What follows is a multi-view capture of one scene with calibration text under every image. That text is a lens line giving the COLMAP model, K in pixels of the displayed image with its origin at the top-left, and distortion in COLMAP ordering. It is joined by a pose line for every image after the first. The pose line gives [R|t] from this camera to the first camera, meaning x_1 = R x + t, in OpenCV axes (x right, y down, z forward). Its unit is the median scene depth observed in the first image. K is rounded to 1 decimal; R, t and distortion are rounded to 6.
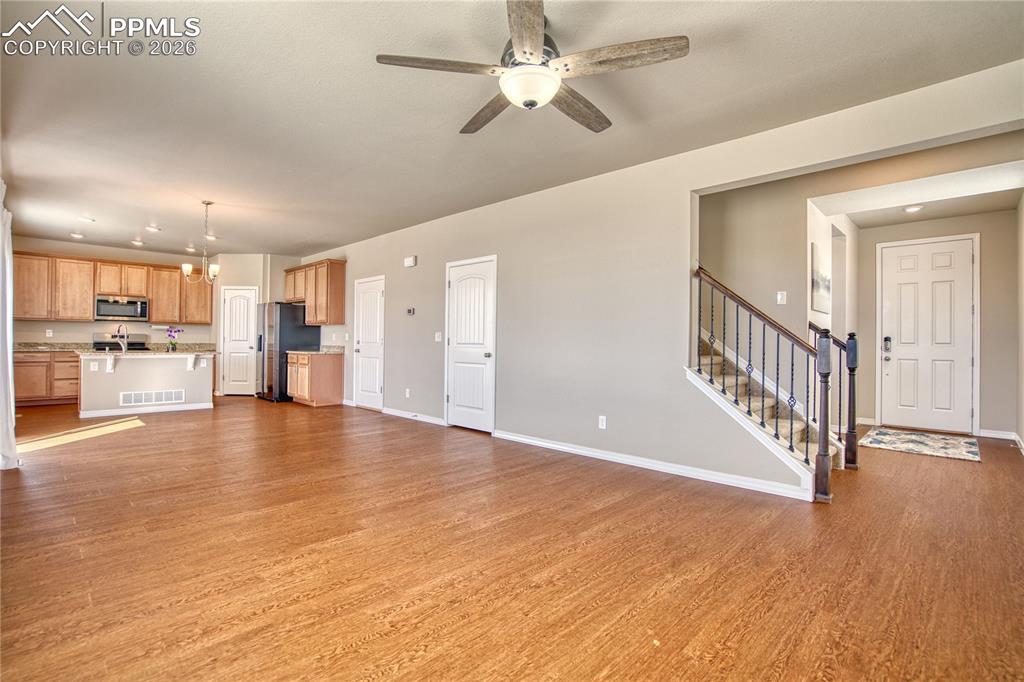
lens RADIAL K [[473.8, 0, 509.9], [0, 473.8, 337.5], [0, 0, 1]] dist [-0.049229, 0.015876]
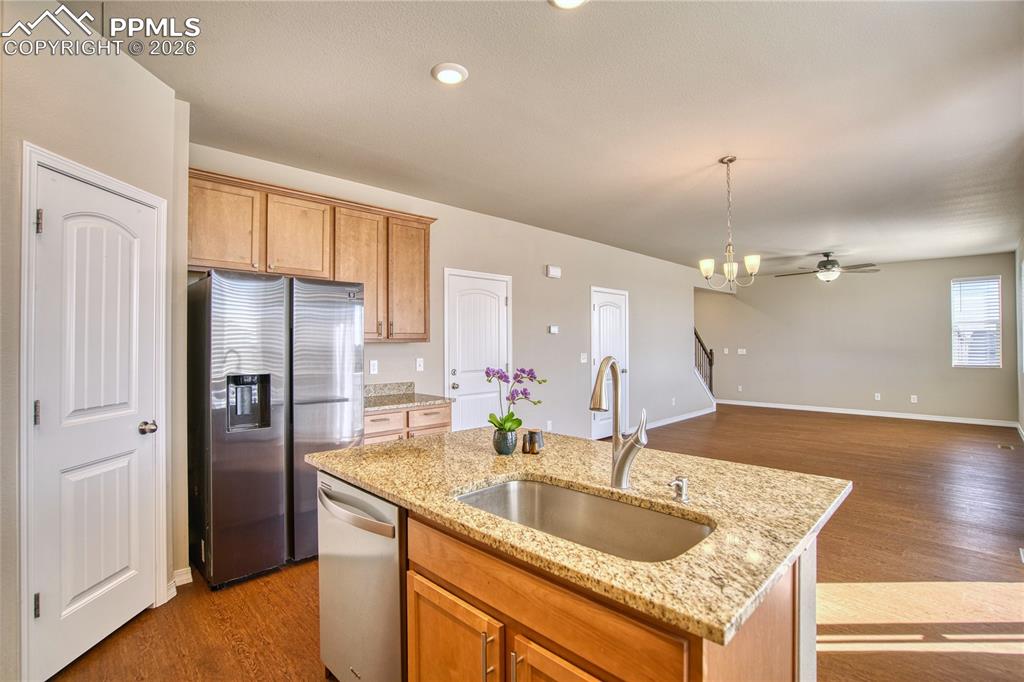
lens RADIAL K [[473.8, 0, 497.9], [0, 473.8, 338.0], [0, 0, 1]] dist [-0.049229, 0.015876]
pose [[0.037522, 0.000890, 0.999295, -0.946209], [-0.004202, 0.999991, -0.000733, -0.034690], [-0.999287, -0.004171, 0.037526, 0.937762]]
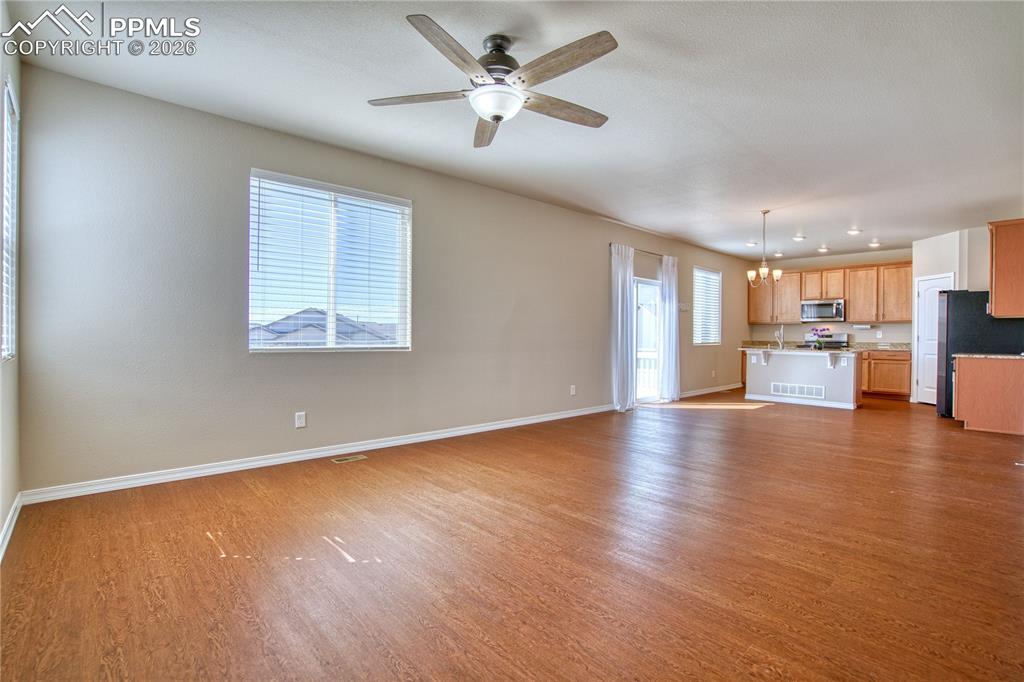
lens RADIAL K [[473.8, 0, 504.1], [0, 473.8, 343.0], [0, 0, 1]] dist [-0.049229, 0.015876]
pose [[-0.063258, 0.004834, -0.997986, 0.349587], [0.001250, 0.999988, 0.004764, 0.008581], [0.997996, -0.000946, -0.063263, 0.330677]]
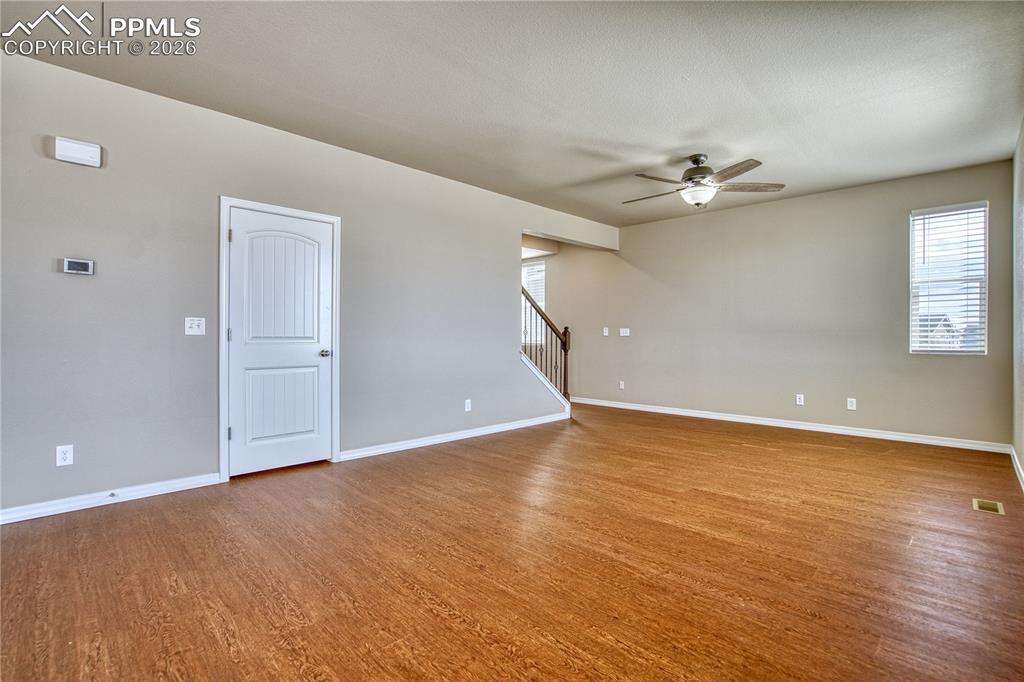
lens RADIAL K [[473.8, 0, 504.1], [0, 473.8, 337.2], [0, 0, 1]] dist [-0.049229, 0.015876]
pose [[0.022999, -0.012073, 0.999663, -0.551572], [-0.012774, 0.999842, 0.012369, 0.000812], [-0.999654, -0.013054, 0.022841, 0.525928]]
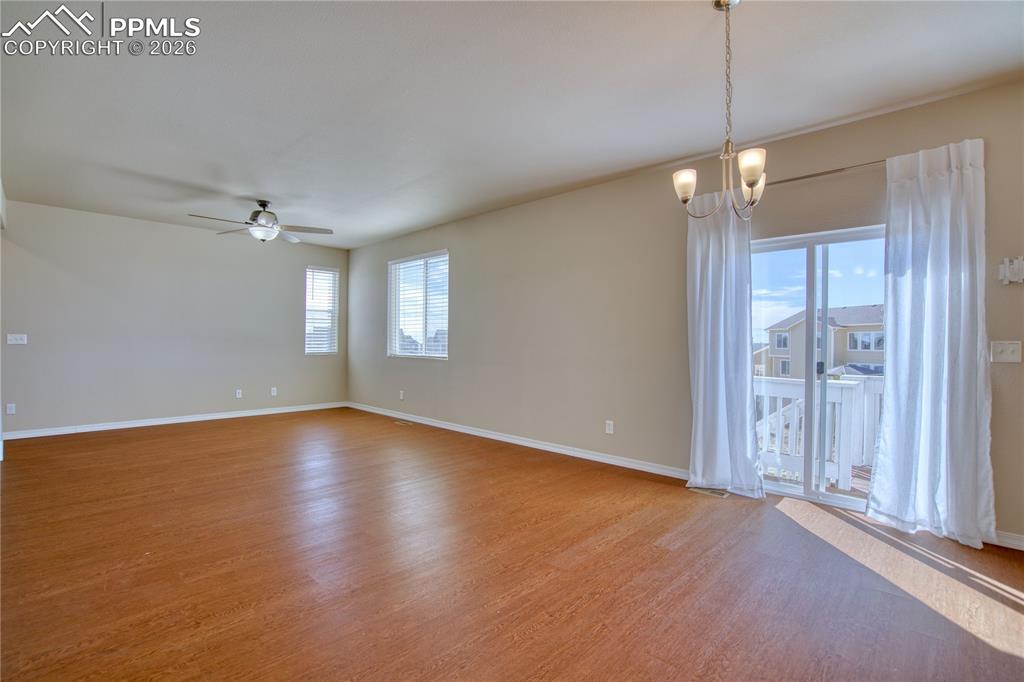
lens RADIAL K [[473.8, 0, 513.6], [0, 473.8, 339.4], [0, 0, 1]] dist [-0.049229, 0.015876]
pose [[-0.999679, -0.020083, -0.015423, -0.350476], [-0.019935, 0.999754, -0.009713, -0.008044], [0.015614, -0.009403, -0.999834, 0.996964]]
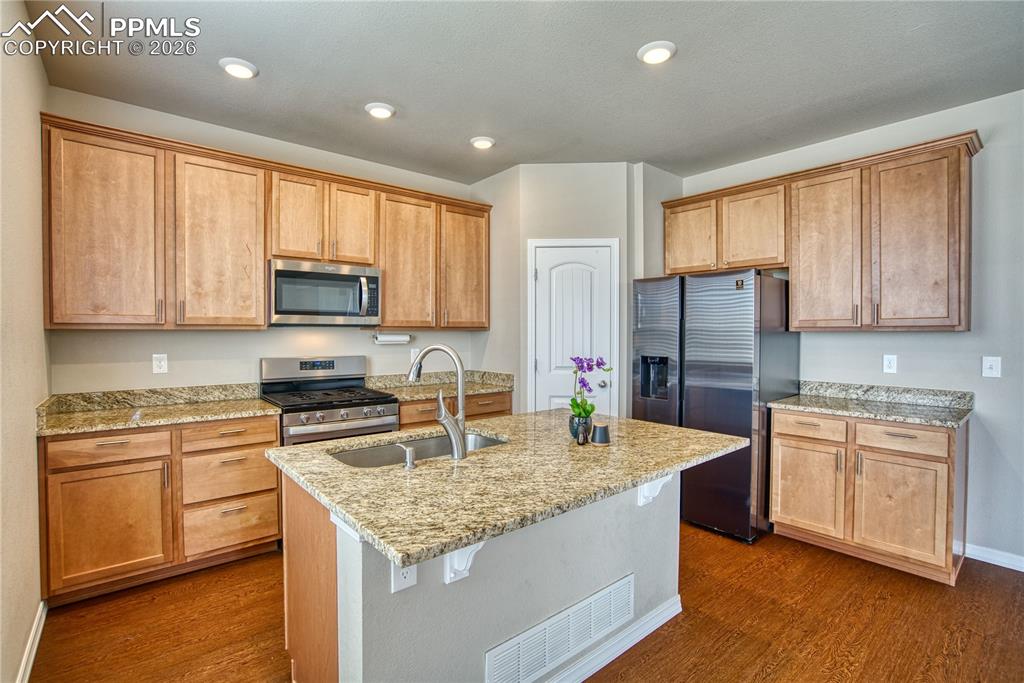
lens RADIAL K [[473.8, 0, 513.2], [0, 473.8, 337.6], [0, 0, 1]] dist [-0.049229, 0.015876]
pose [[0.994973, -0.008120, -0.099815, -0.696594], [0.010138, 0.999754, 0.019729, -0.035187], [0.099631, -0.020642, 0.994810, 0.668585]]
